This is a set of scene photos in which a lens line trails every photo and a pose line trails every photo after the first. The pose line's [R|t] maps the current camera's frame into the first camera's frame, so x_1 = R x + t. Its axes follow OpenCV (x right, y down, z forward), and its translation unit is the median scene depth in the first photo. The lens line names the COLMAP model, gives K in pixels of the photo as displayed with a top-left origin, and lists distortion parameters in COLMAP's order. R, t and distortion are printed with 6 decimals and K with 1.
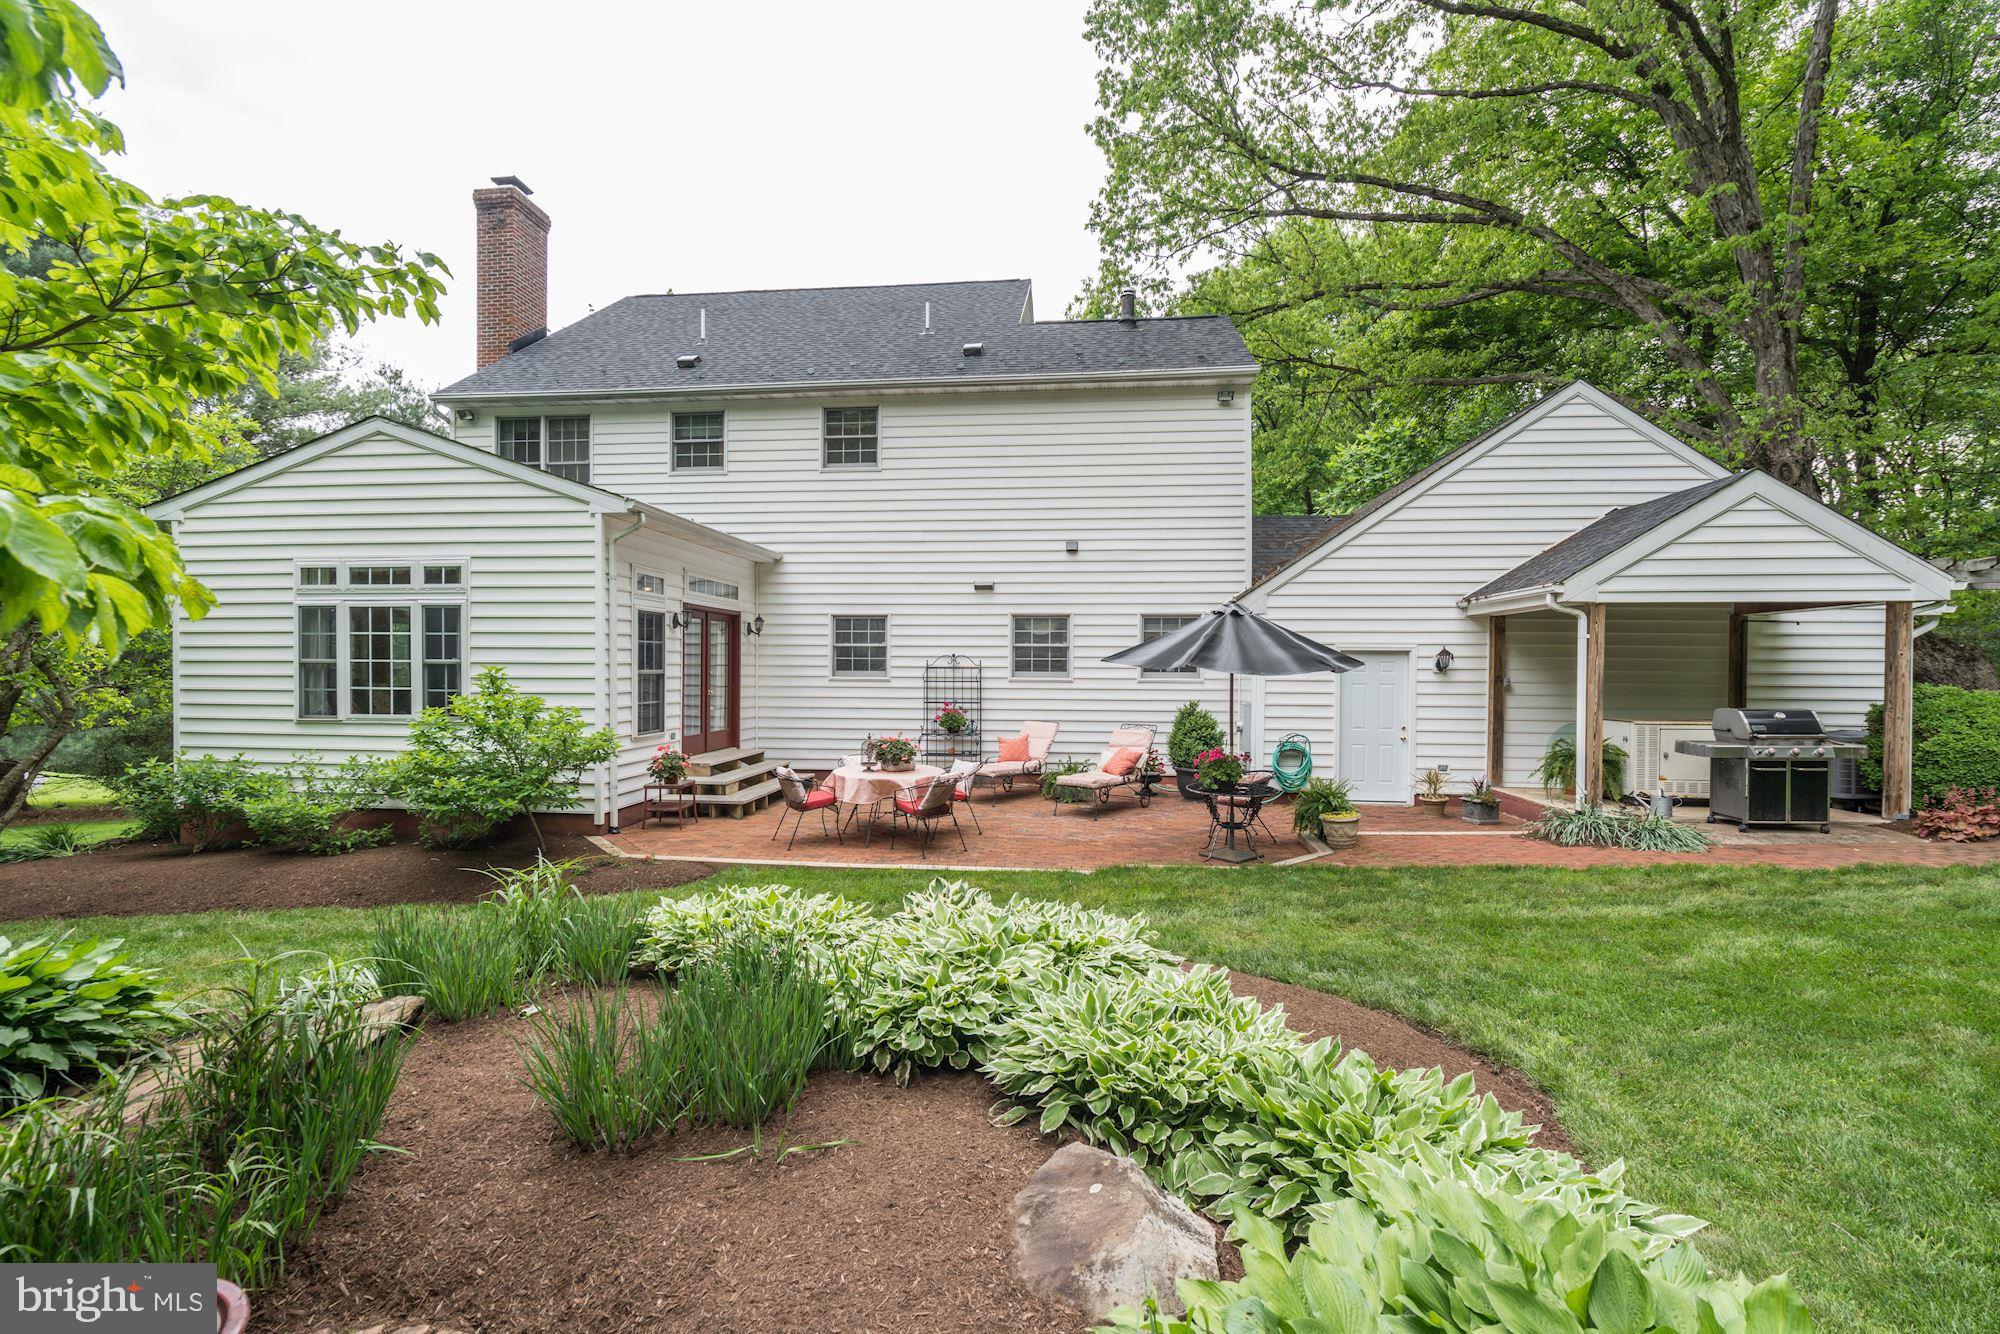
lens RADIAL K [[930.3, 0, 1000.0], [0, 930.3, 667.0], [0, 0, 1]] dist [-0.021795, -0.000054]
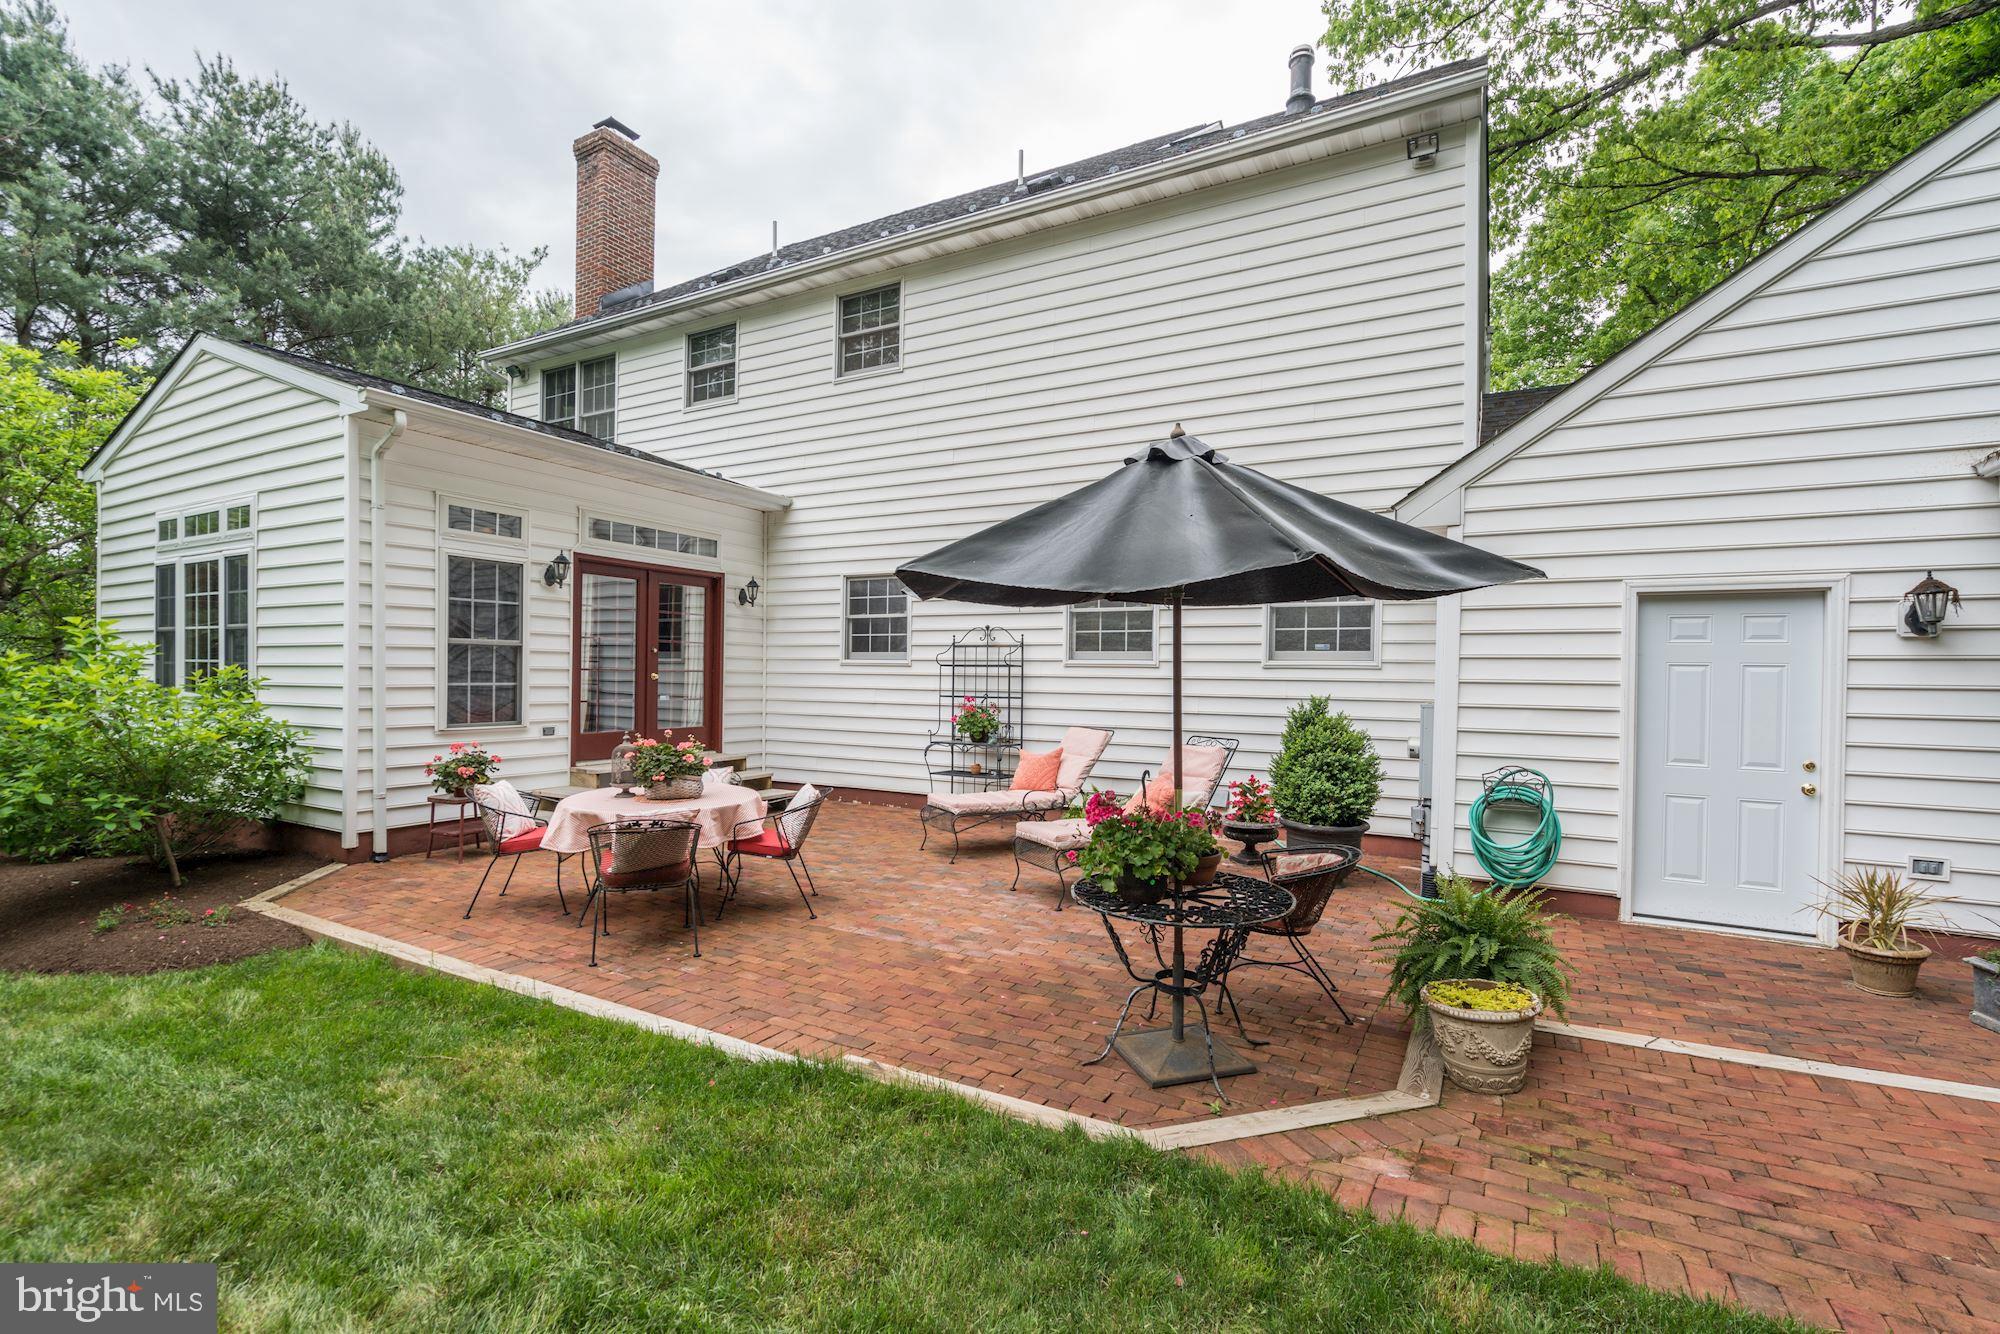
lens RADIAL K [[908.7, 0, 994.2], [0, 908.7, 679.3], [0, 0, 1]] dist [-0.015981, 0.009259]
pose [[0.917293, 0.008008, -0.398132, 0.233597], [-0.007715, 0.999968, 0.002339, 0.025223], [0.398138, 0.000926, 0.917325, 0.421492]]
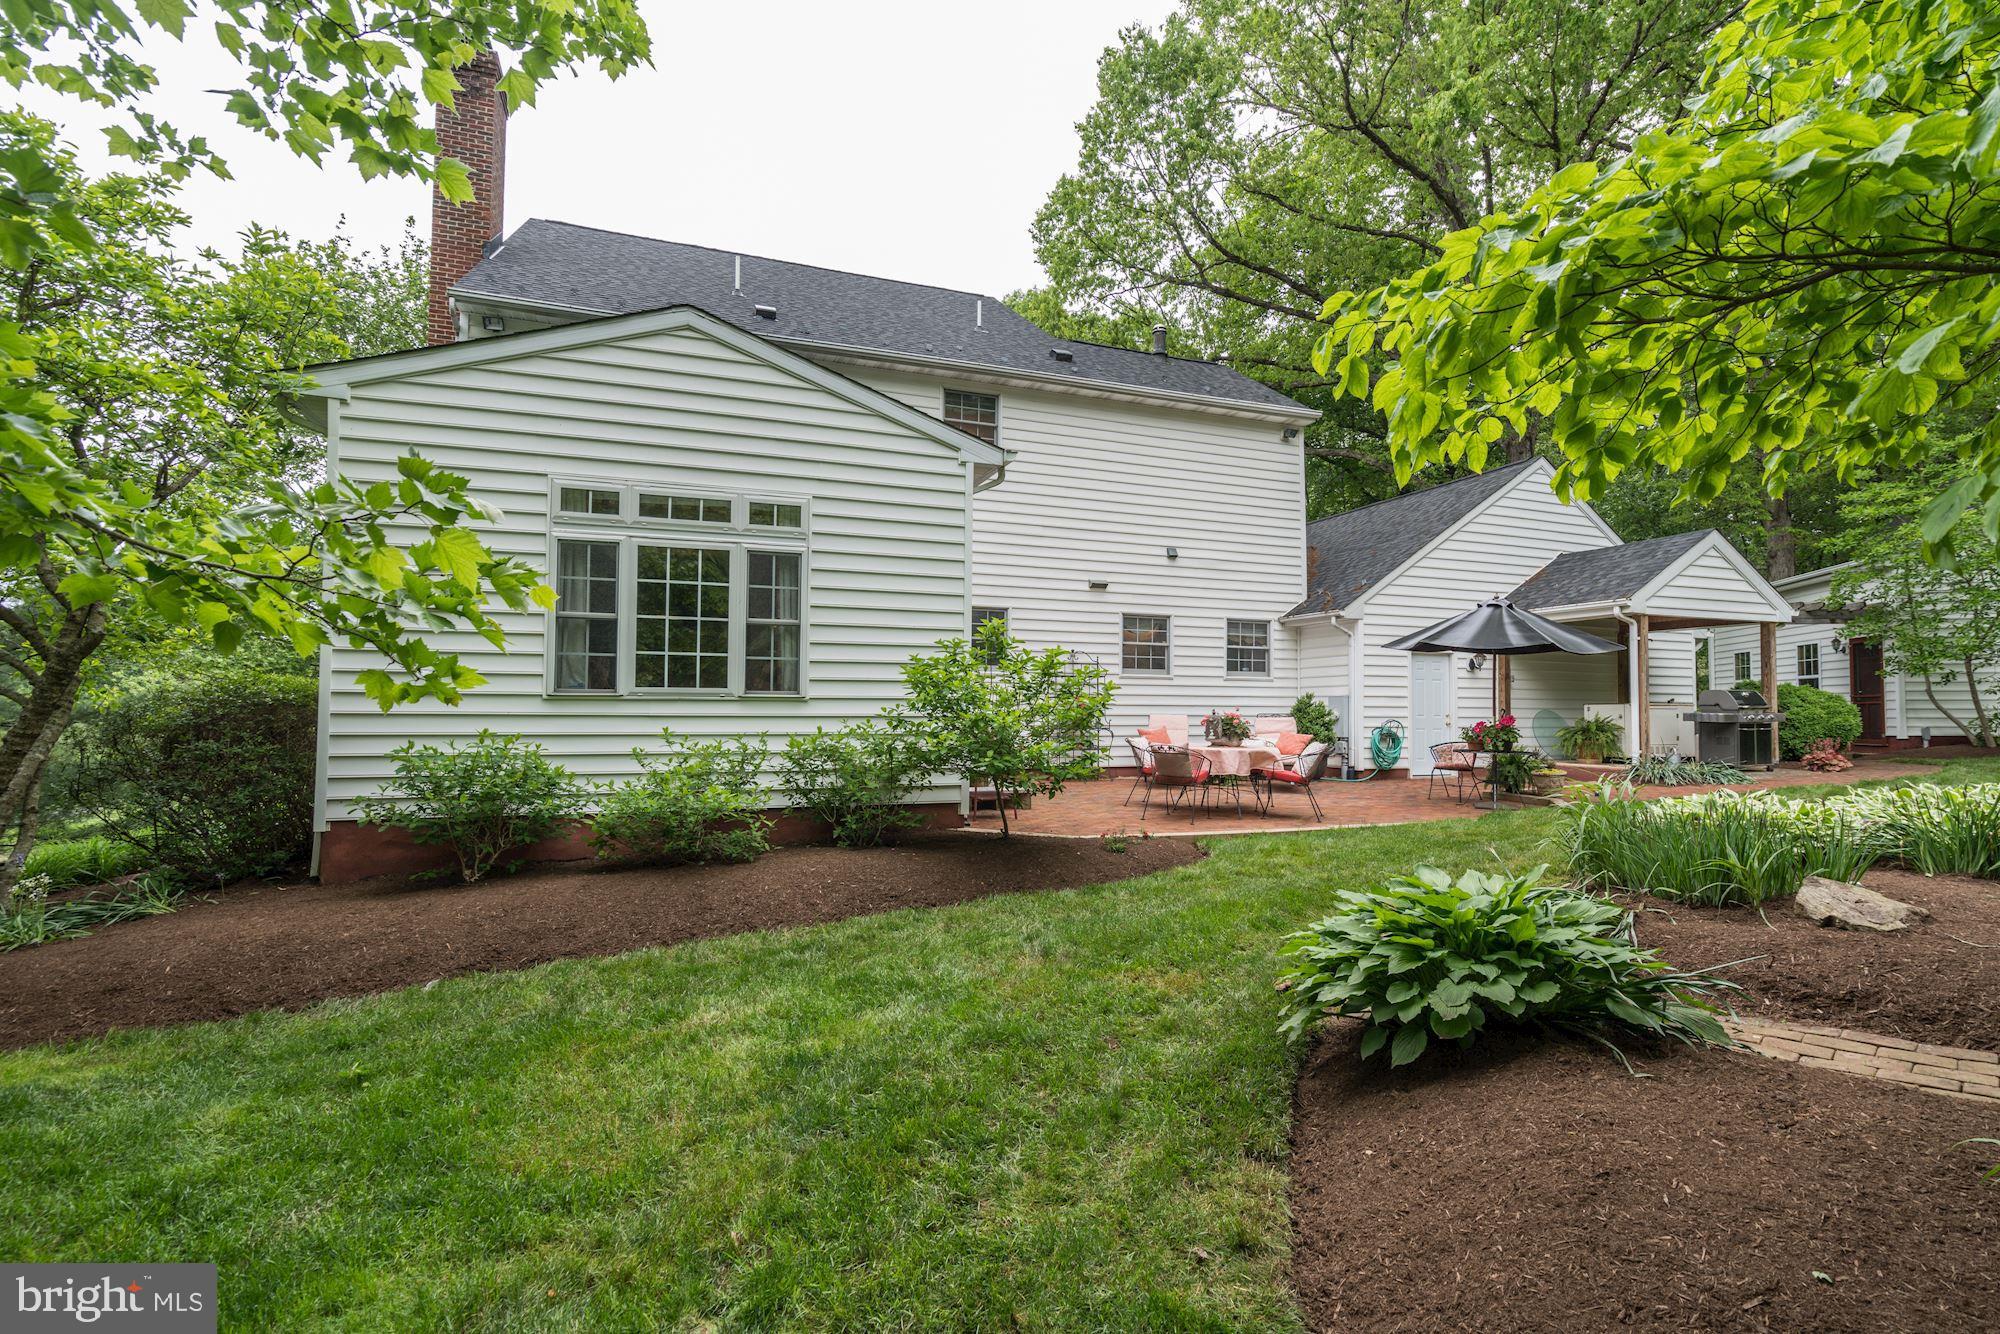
lens RADIAL K [[926.1, 0, 994.7], [0, 926.1, 676.6], [0, 0, 1]] dist [-0.056080, 0.026554]
pose [[0.896912, 0.016815, 0.441889, -0.605992], [-0.001272, 0.999371, -0.035447, 0.053862], [-0.442207, 0.031231, 0.896369, 0.152431]]
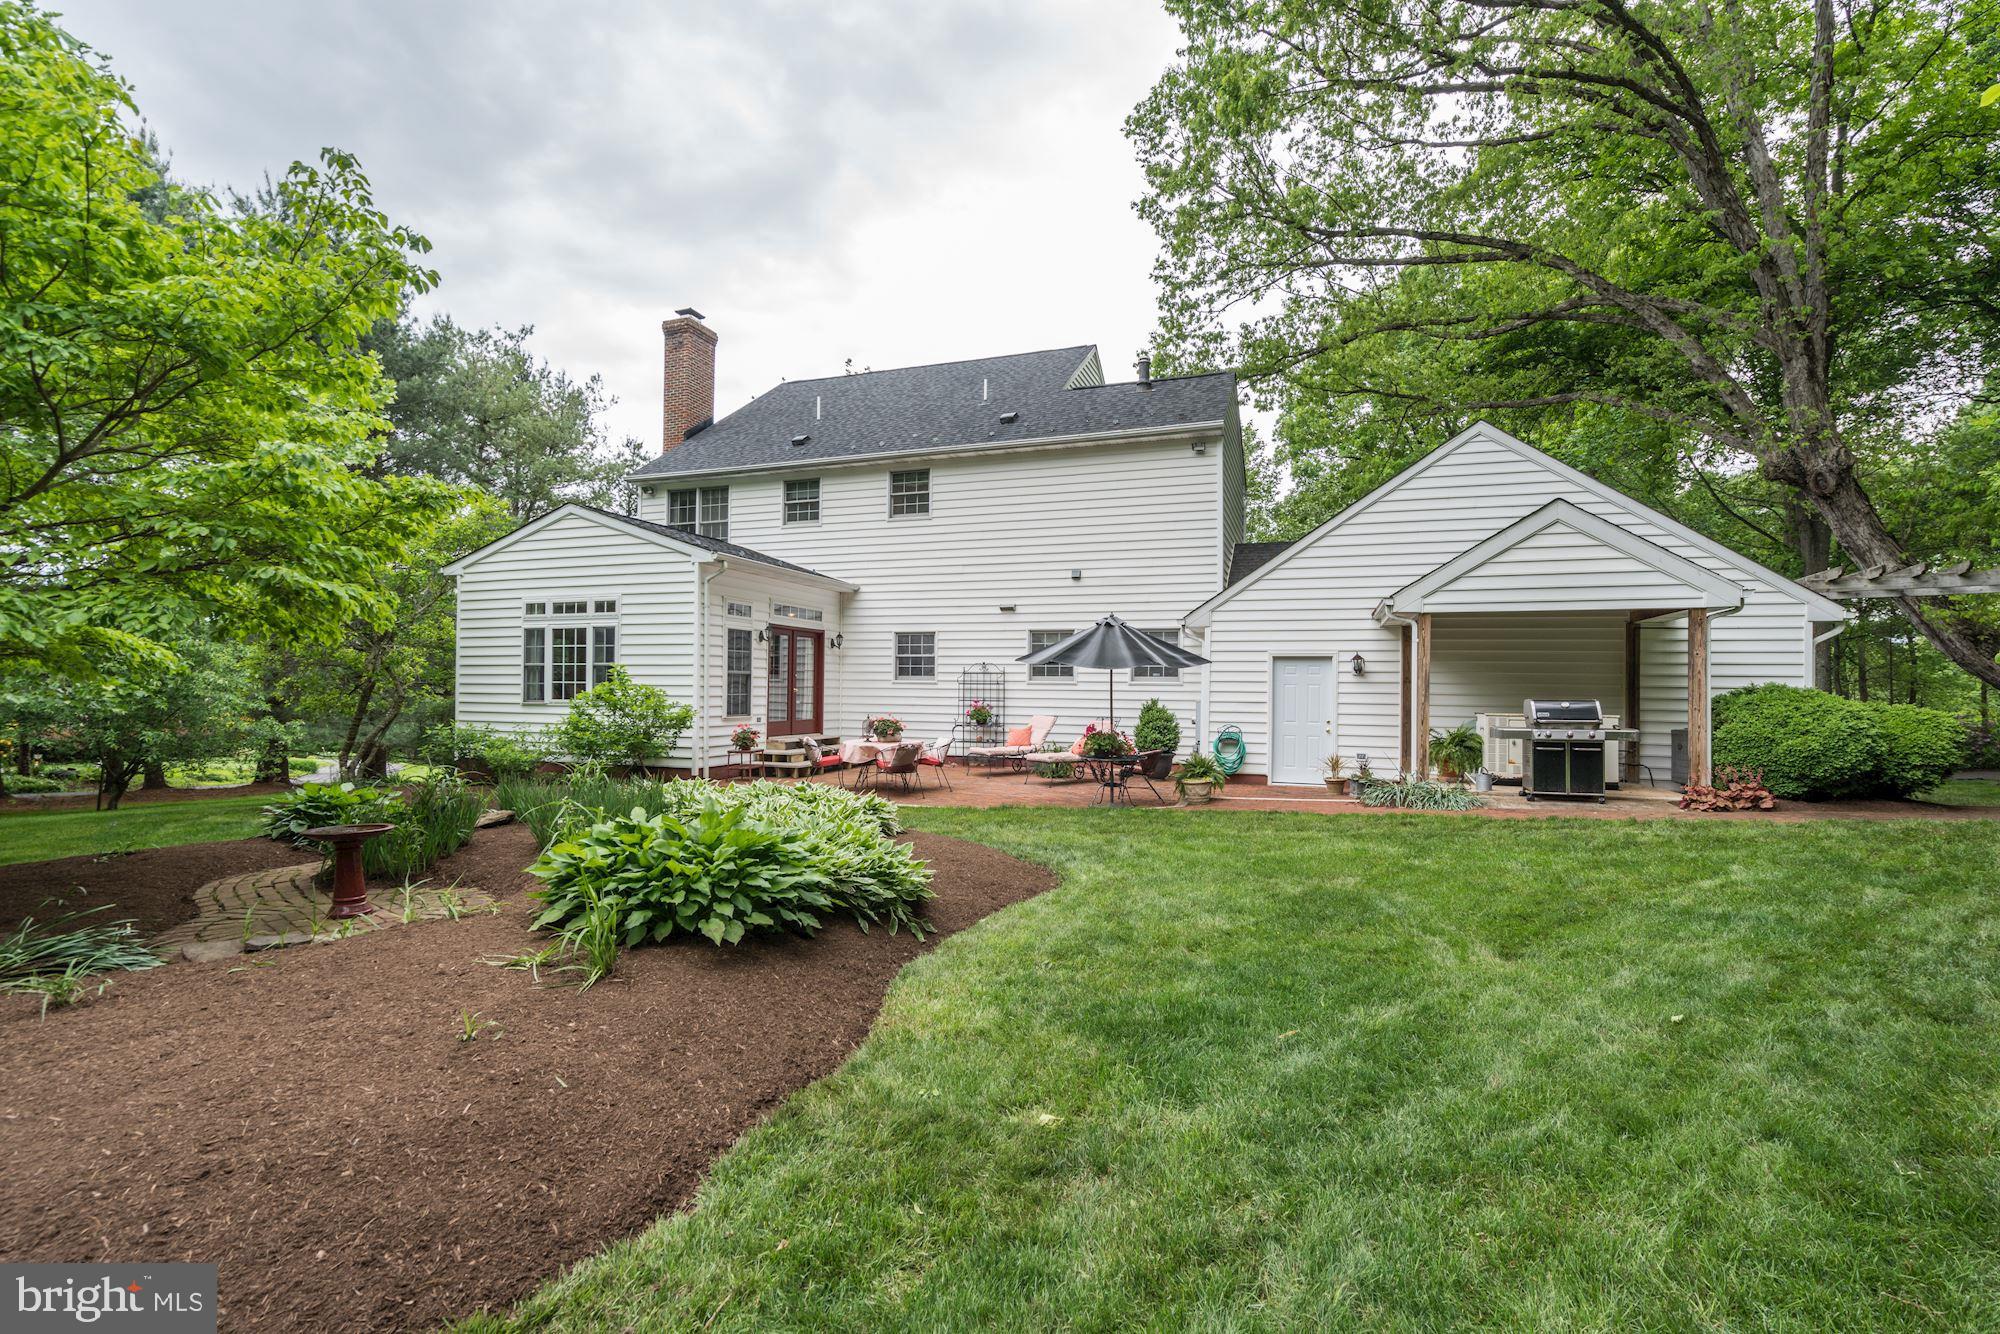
lens RADIAL K [[926.1, 0, 994.7], [0, 926.1, 676.6], [0, 0, 1]] dist [-0.056080, 0.026554]
pose [[0.970751, 0.000854, -0.240088, 0.282774], [-0.004481, 0.999884, -0.014561, 0.025220], [0.240048, 0.015211, 0.970642, -0.224022]]
